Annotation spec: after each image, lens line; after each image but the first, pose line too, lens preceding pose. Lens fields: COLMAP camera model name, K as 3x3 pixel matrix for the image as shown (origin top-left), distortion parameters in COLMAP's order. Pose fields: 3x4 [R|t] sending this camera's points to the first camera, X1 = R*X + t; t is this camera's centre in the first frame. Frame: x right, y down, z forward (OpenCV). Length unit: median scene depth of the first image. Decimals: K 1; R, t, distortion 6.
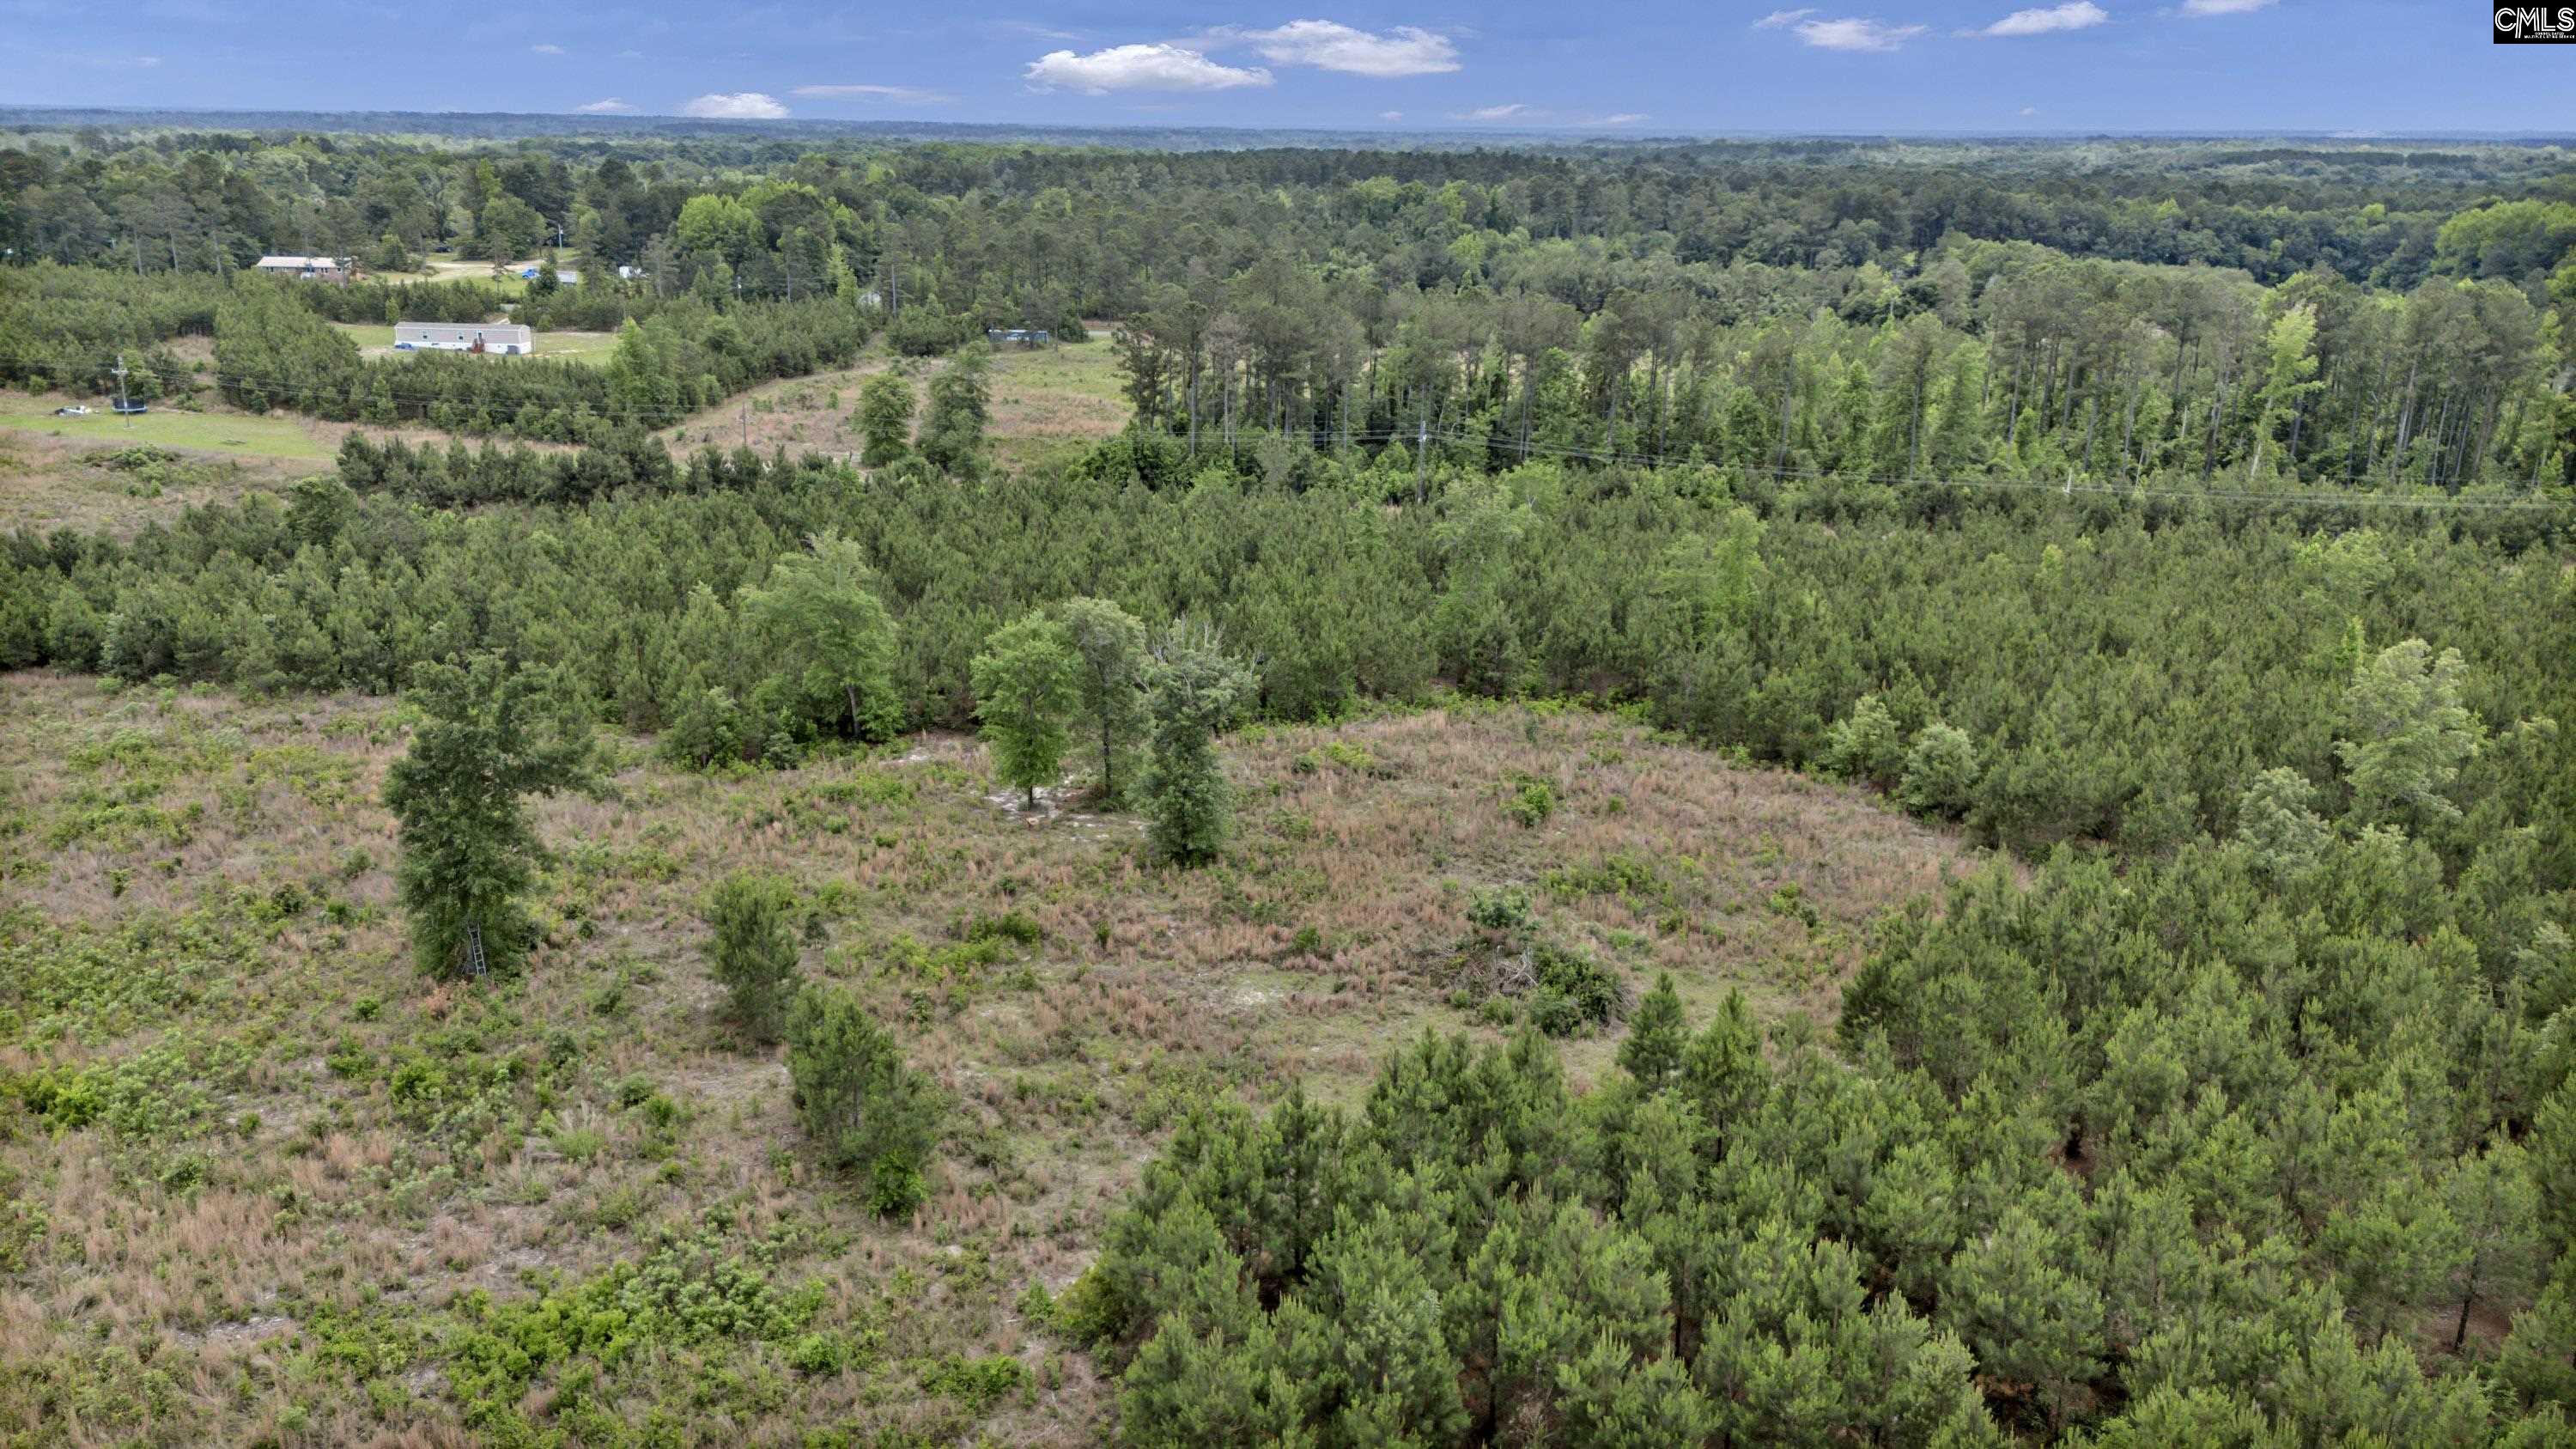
lens RADIAL K [[1915.0, 0, 1287.8], [0, 1915.0, 718.9], [0, 0, 1]] dist [0.070516, -0.068964]
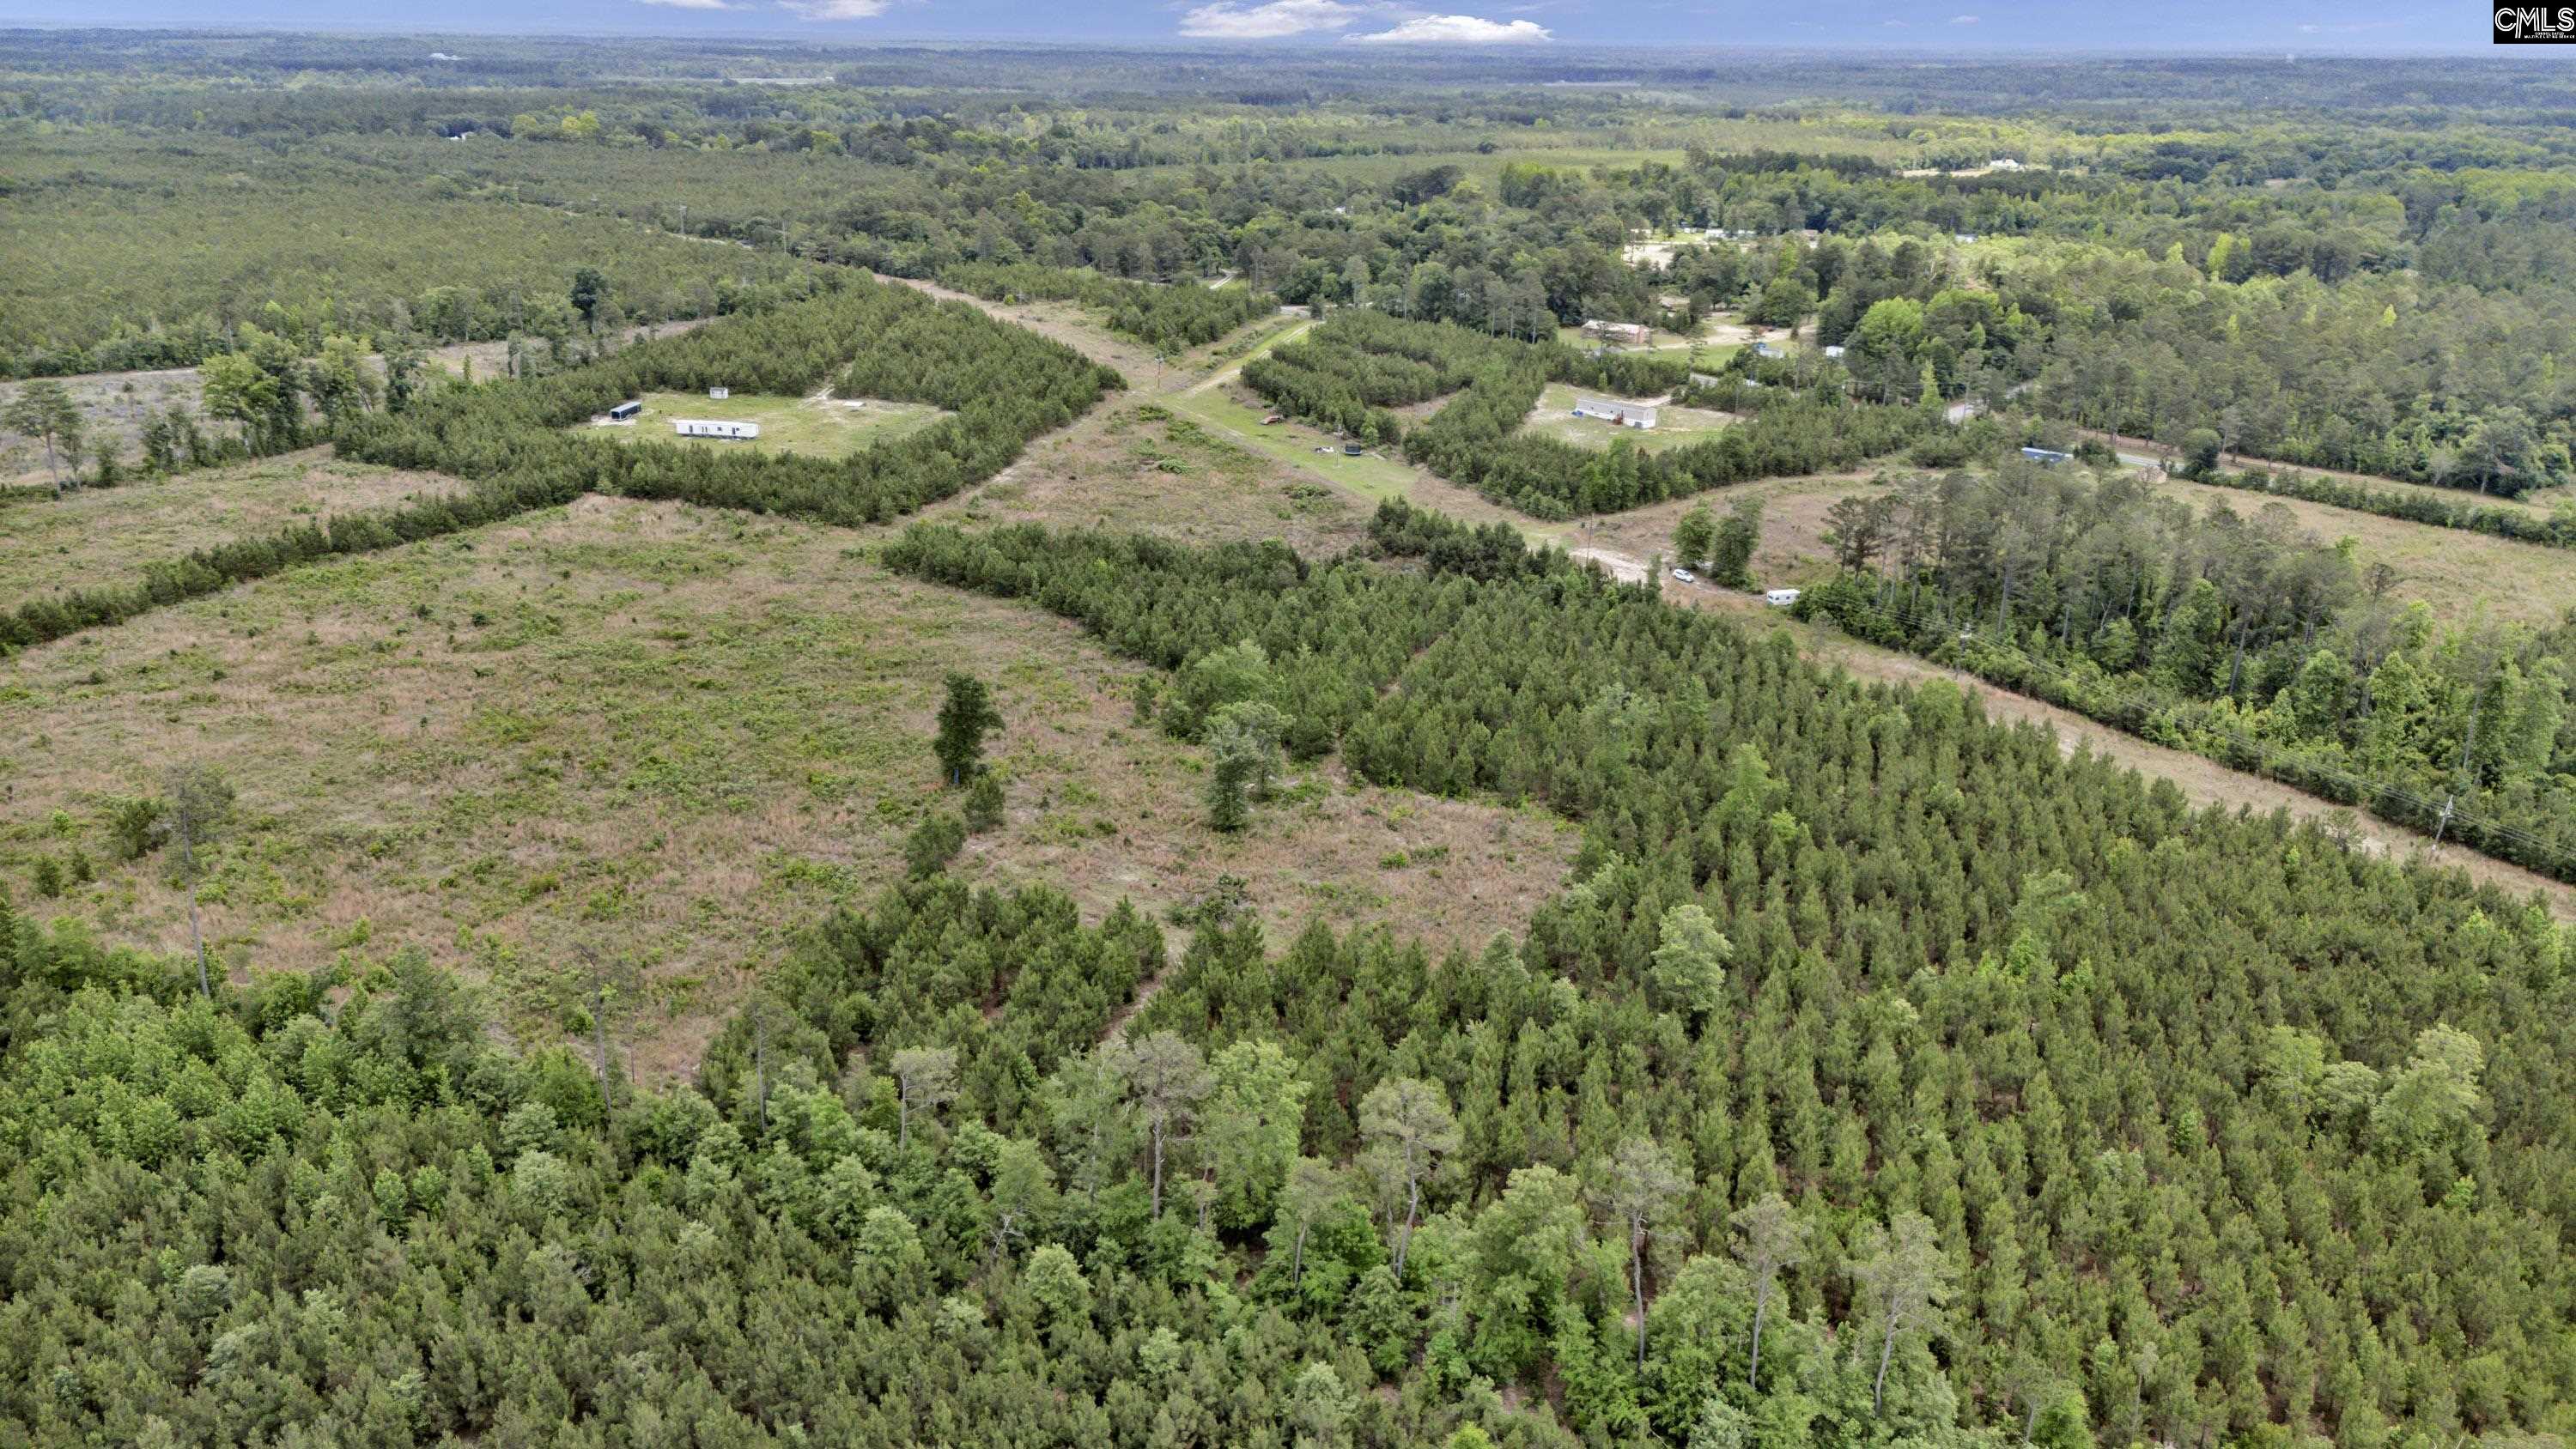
lens RADIAL K [[1914.4, 0, 1285.6], [0, 1914.4, 731.6], [0, 0, 1]] dist [0.070516, -0.068964]
pose [[0.682232, 0.245521, -0.688679, 0.433322], [-0.220921, 0.967127, 0.125937, -0.095611], [0.696960, 0.066225, 0.714046, -0.149693]]
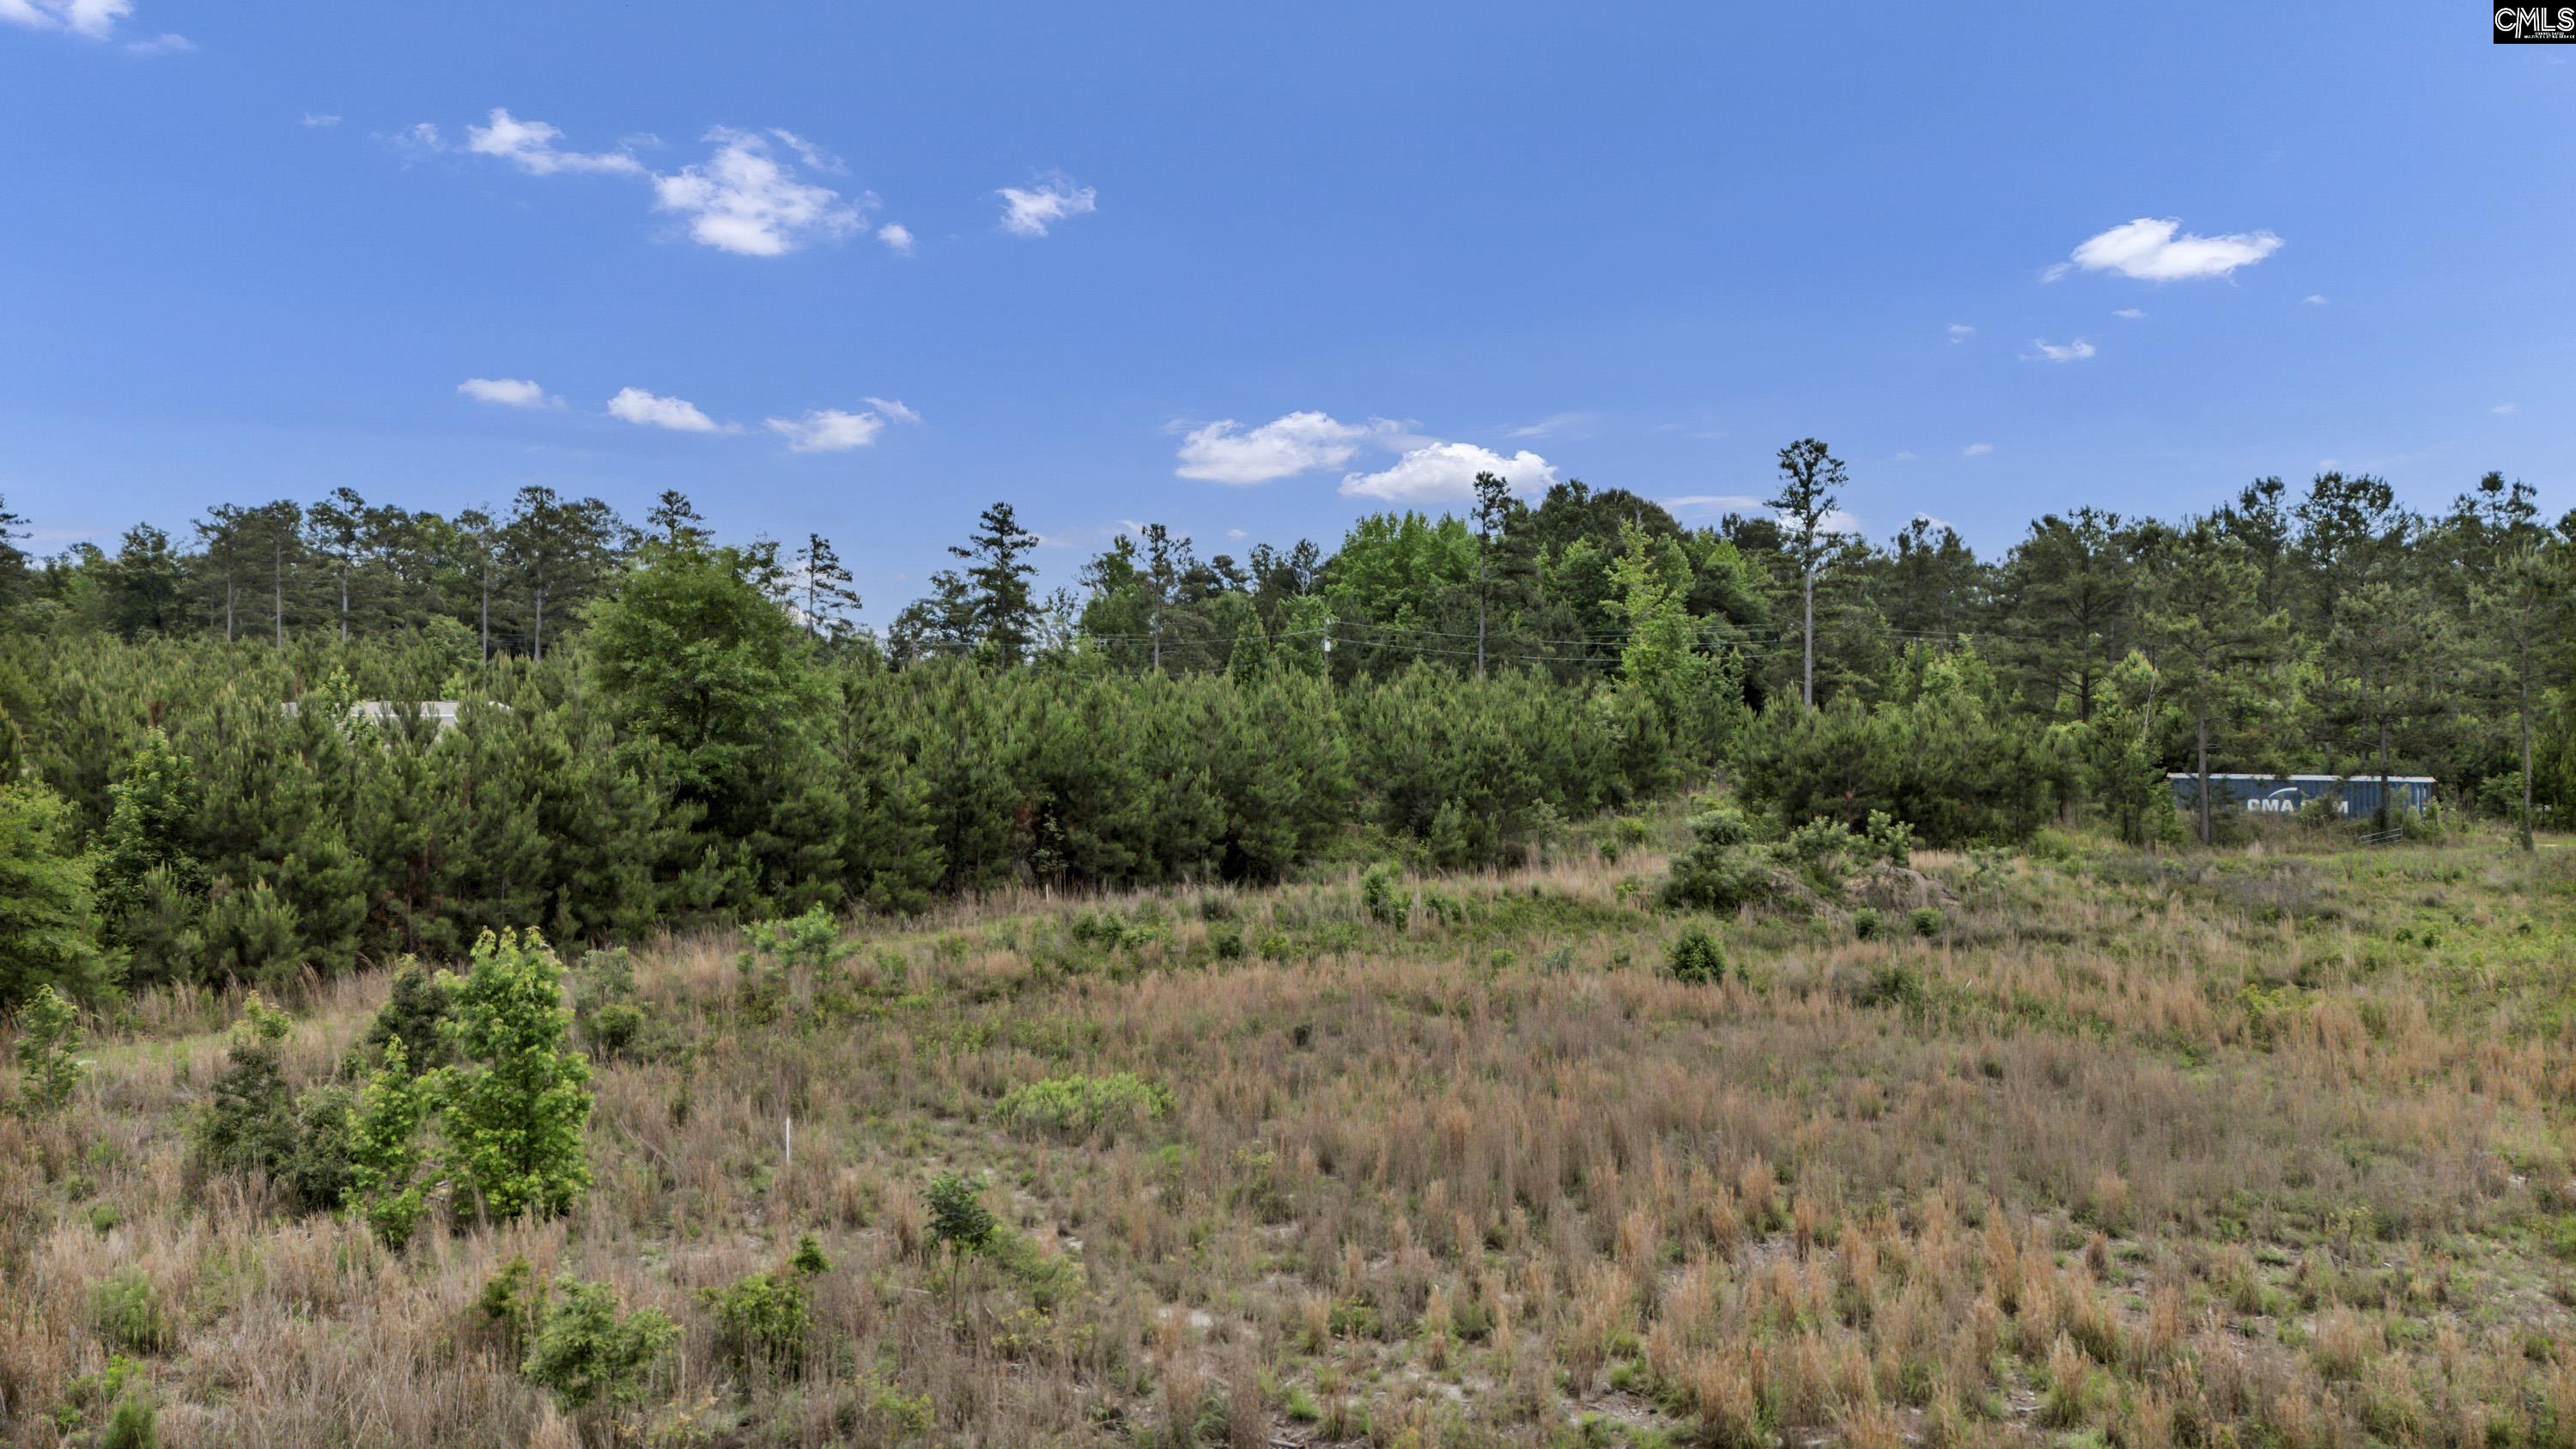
lens RADIAL K [[1915.0, 0, 1274.7], [0, 1915.0, 723.3], [0, 0, 1]] dist [0.070516, -0.068964]
pose [[0.870622, -0.013212, -0.491774, -0.148039], [-0.133185, 0.955979, -0.261469, -0.140254], [0.473581, 0.293138, 0.830537, 0.815851]]
